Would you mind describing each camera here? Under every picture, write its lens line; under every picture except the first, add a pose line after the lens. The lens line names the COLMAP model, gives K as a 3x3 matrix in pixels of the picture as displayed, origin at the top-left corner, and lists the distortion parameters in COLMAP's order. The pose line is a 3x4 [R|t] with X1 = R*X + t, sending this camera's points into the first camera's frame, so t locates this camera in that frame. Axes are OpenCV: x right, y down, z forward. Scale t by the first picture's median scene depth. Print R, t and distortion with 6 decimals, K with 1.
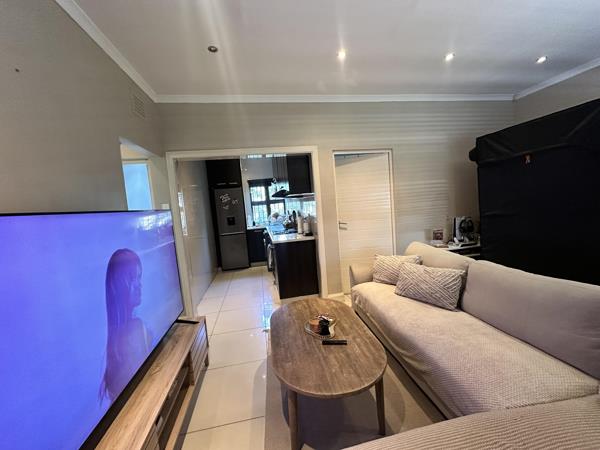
lens RADIAL K [[242.8, 0, 300.0], [0, 242.8, 225.0], [0, 0, 1]] dist [-0.001215, -0.000103]
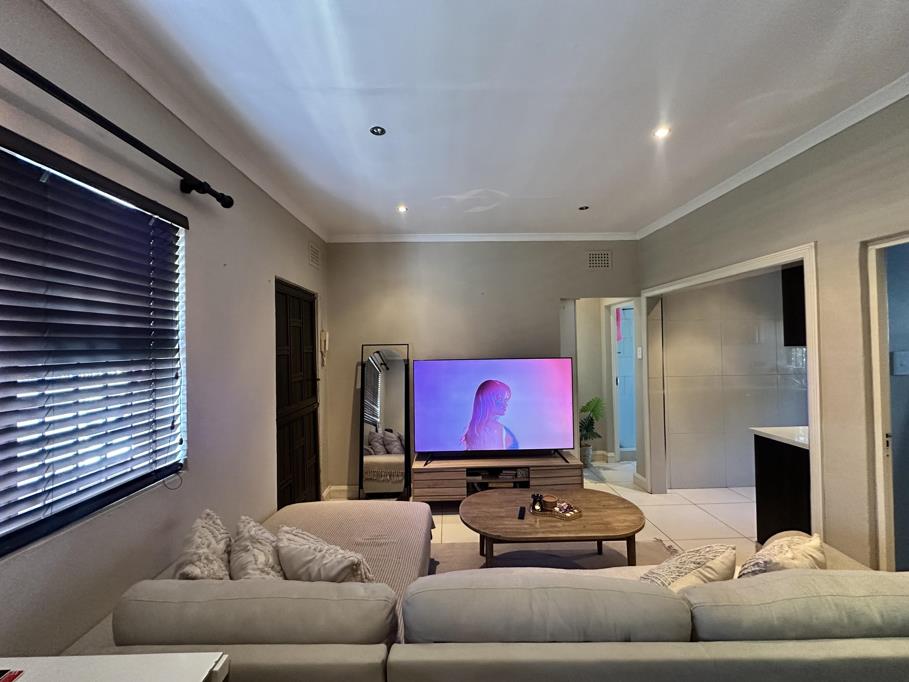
lens RADIAL K [[362.5, 0, 464.8], [0, 362.5, 341.5], [0, 0, 1]] dist [0.050630, -0.000031]
pose [[-0.113236, 0.069646, -0.991124, 1.096294], [-0.059619, 0.995266, 0.076749, -0.213843], [0.991778, 0.067781, -0.108548, 0.607683]]
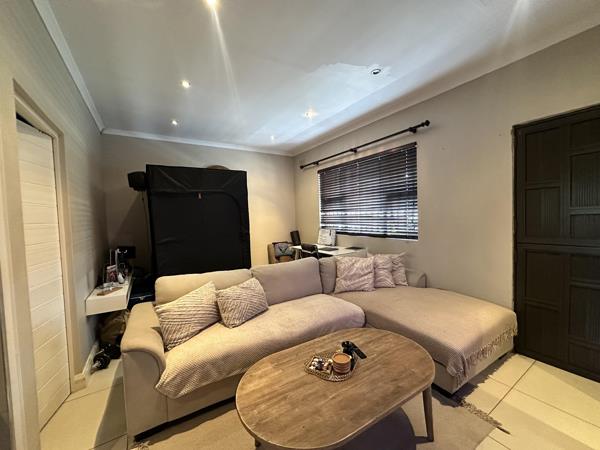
lens RADIAL K [[242.8, 0, 300.0], [0, 242.8, 225.0], [0, 0, 1]] dist [-0.001215, -0.000103]
pose [[-0.391160, 0.058598, 0.918455, -0.476327], [0.144848, 0.989453, -0.001438, -0.033832], [-0.908852, 0.132474, -0.395523, 1.047538]]
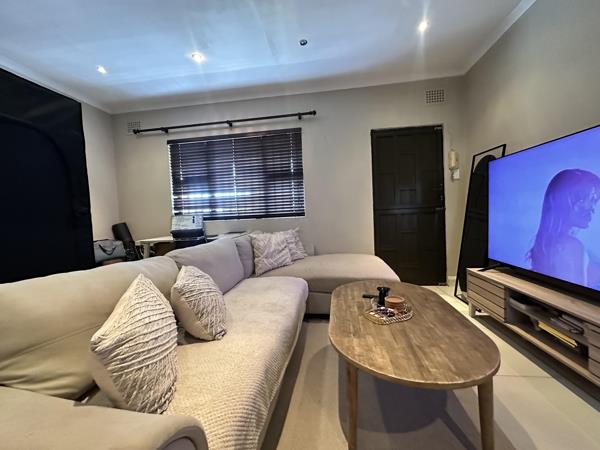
lens RADIAL K [[242.8, 0, 300.0], [0, 242.8, 225.0], [0, 0, 1]] dist [-0.001215, -0.000103]
pose [[-0.950692, 0.113014, 0.288812, 0.075822], [0.149056, 0.983137, 0.105945, 0.027900], [-0.271968, 0.143770, -0.951506, 1.360767]]
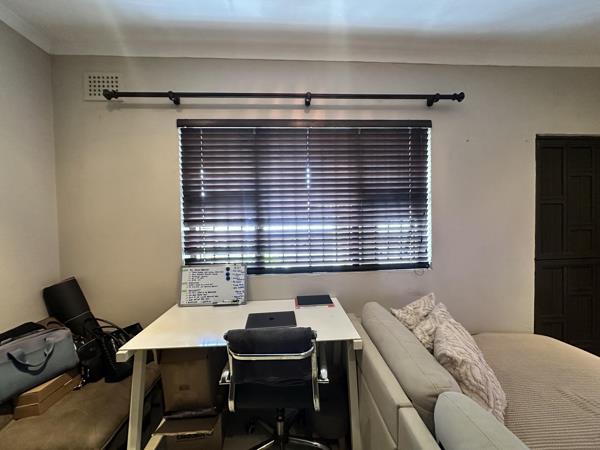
lens RADIAL K [[260.5, 0, 300.0], [0, 260.5, 225.0], [0, 0, 1]] dist [-0.001159, -0.000231]
pose [[-0.990435, 0.093548, 0.101427, 0.784952], [0.105701, 0.986893, 0.121938, -0.176633], [-0.088691, 0.131492, -0.987342, 0.907733]]
